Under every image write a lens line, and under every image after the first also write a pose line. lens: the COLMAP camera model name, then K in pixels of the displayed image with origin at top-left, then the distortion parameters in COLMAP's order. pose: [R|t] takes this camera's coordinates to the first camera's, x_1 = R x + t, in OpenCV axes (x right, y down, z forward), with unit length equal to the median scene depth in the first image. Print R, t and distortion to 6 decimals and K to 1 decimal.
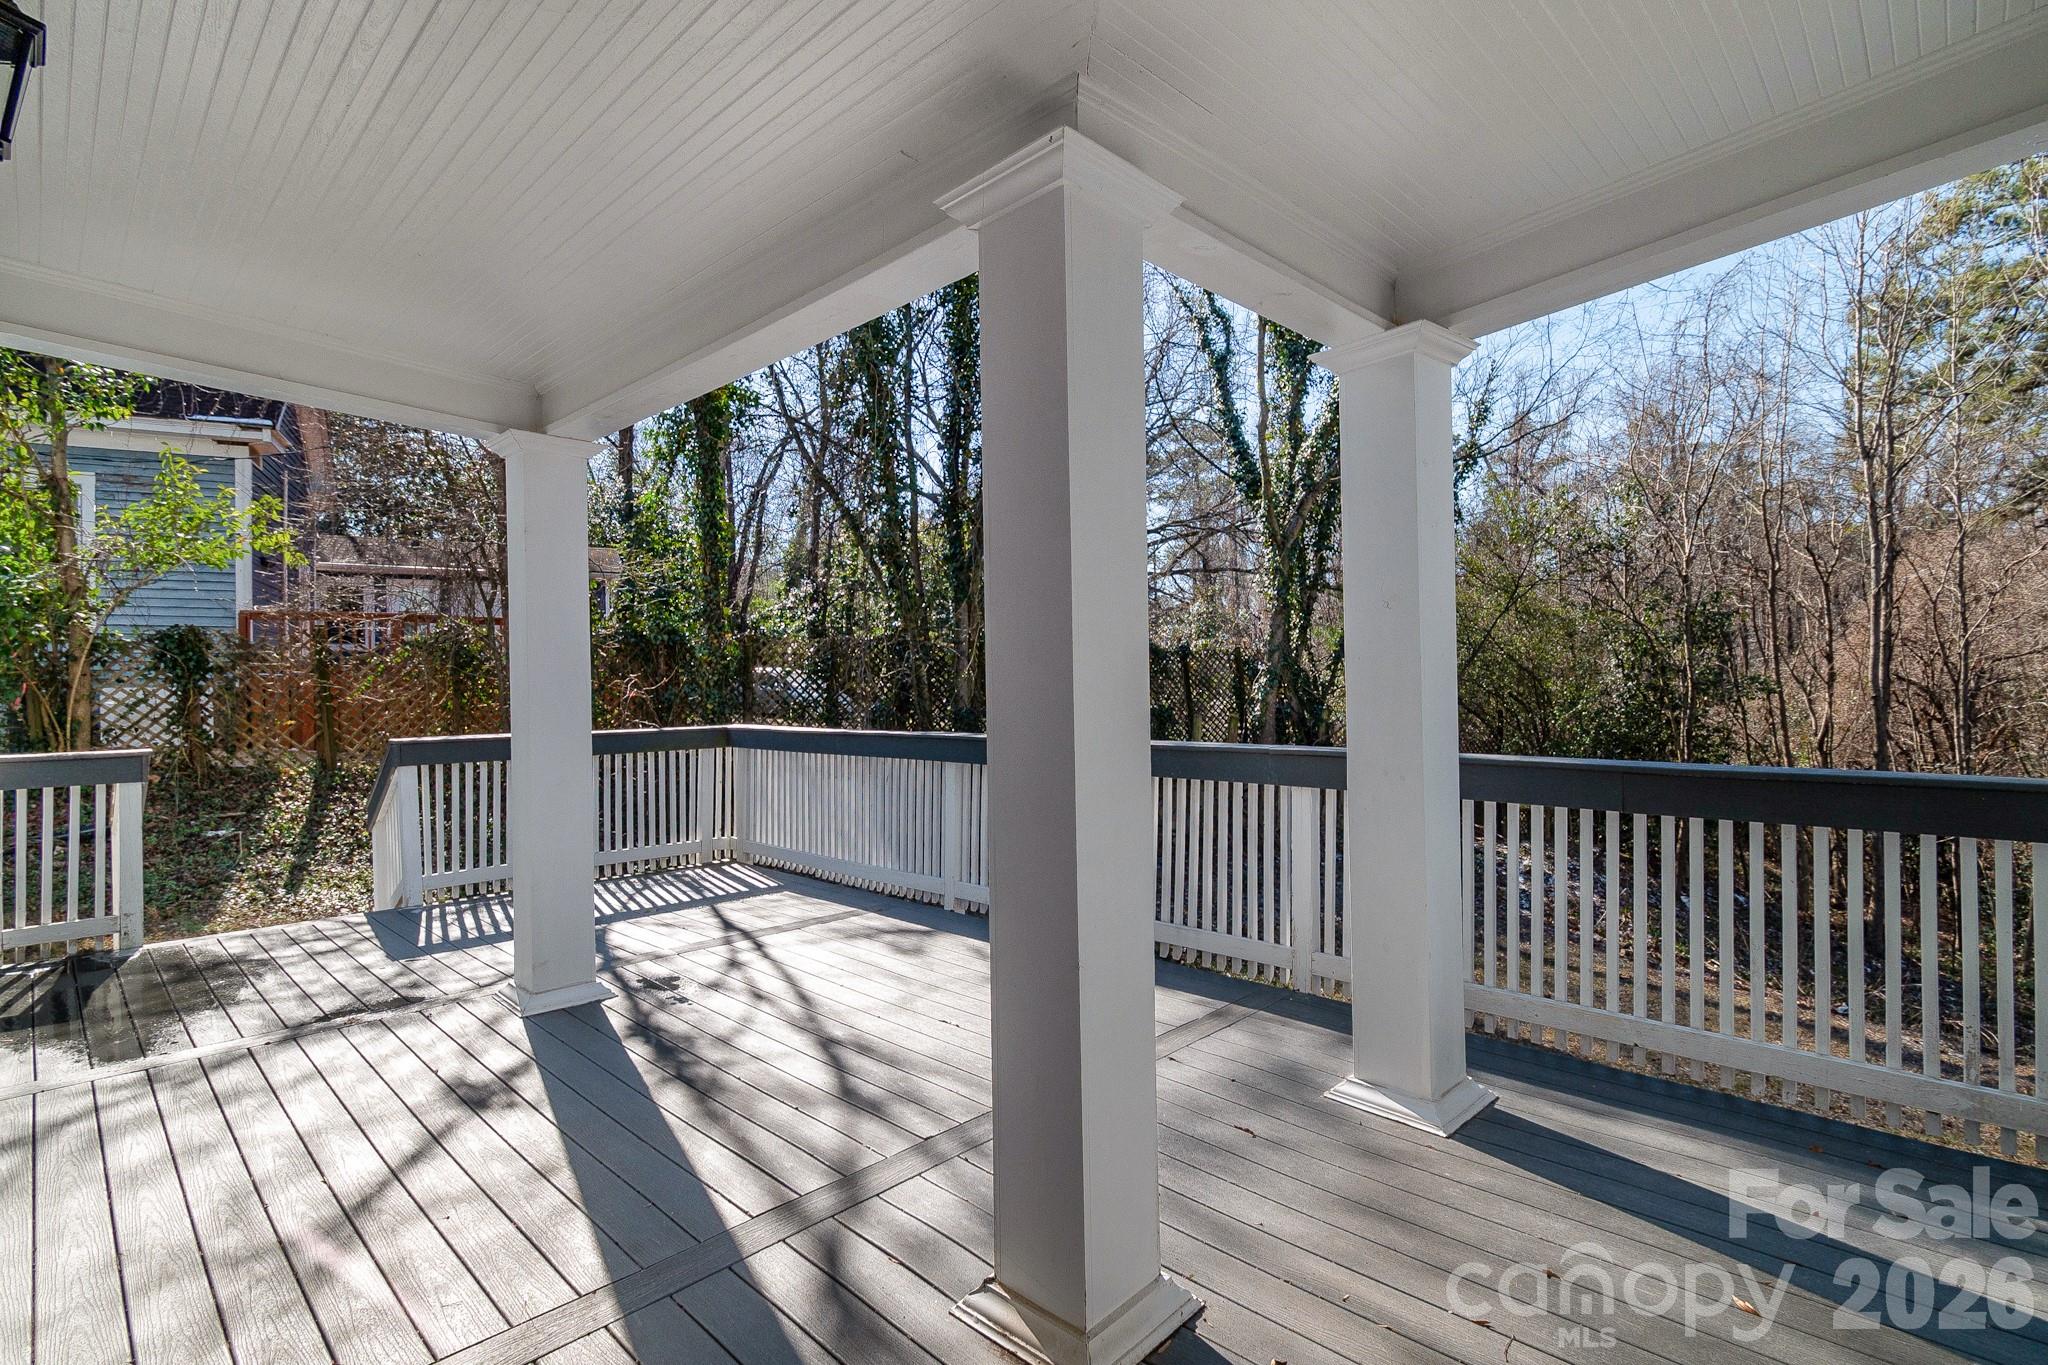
lens RADIAL K [[961.6, 0, 1051.7], [0, 961.6, 674.3], [0, 0, 1]] dist [0.003587, 0.000211]
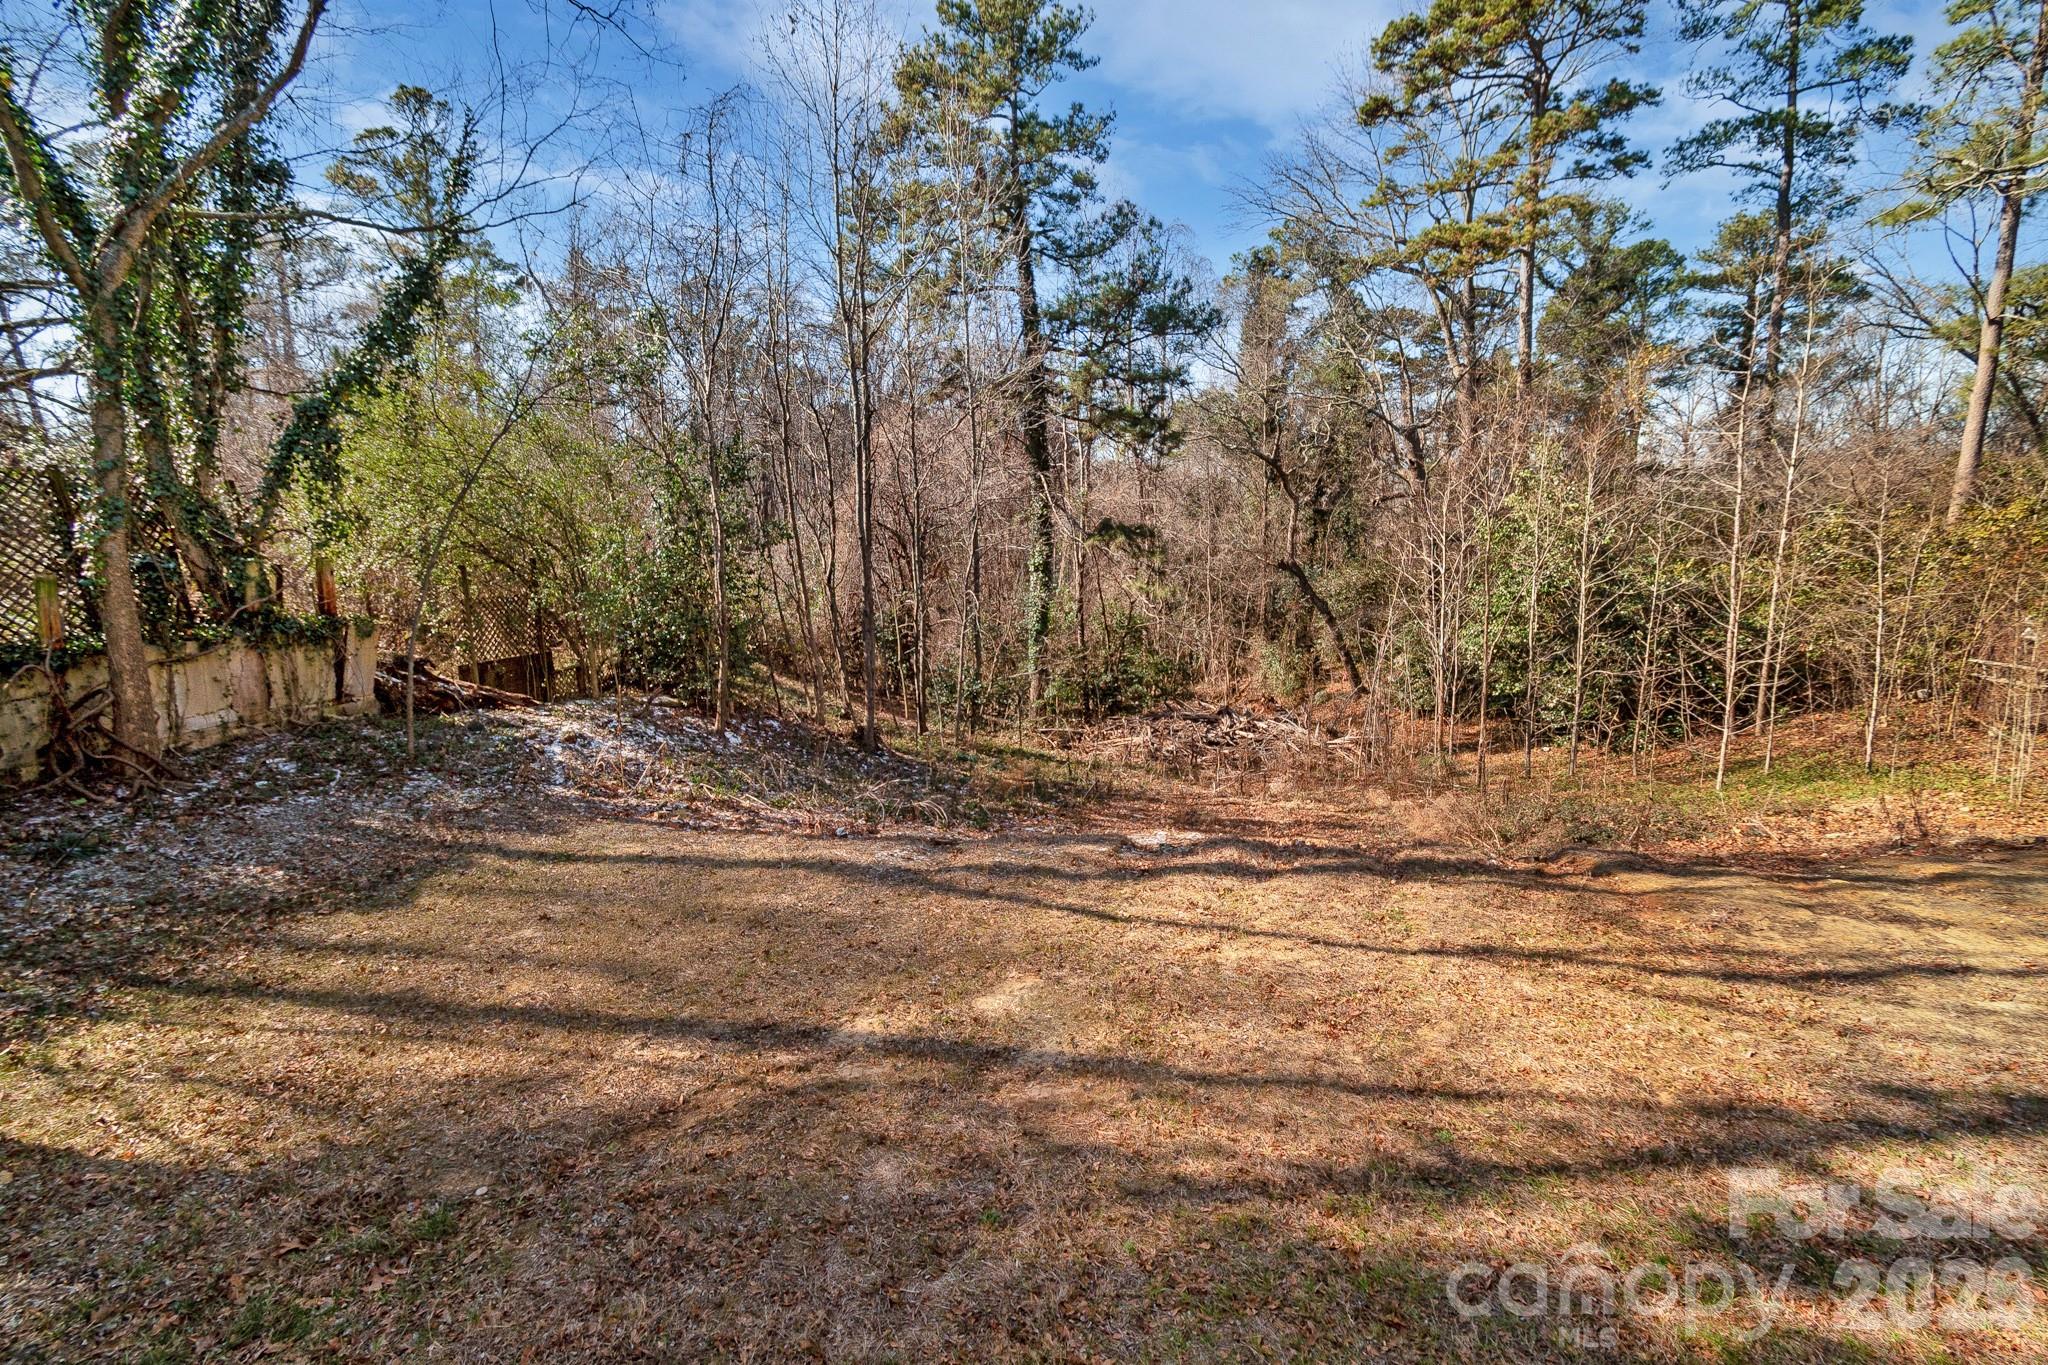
lens RADIAL K [[951.5, 0, 1018.1], [0, 951.5, 660.7], [0, 0, 1]] dist [0.004473, 0.000268]
pose [[0.652160, -0.111627, 0.749817, 0.076495], [0.006508, 0.989887, 0.141707, 0.007980], [-0.758053, -0.087536, 0.646292, 0.075822]]
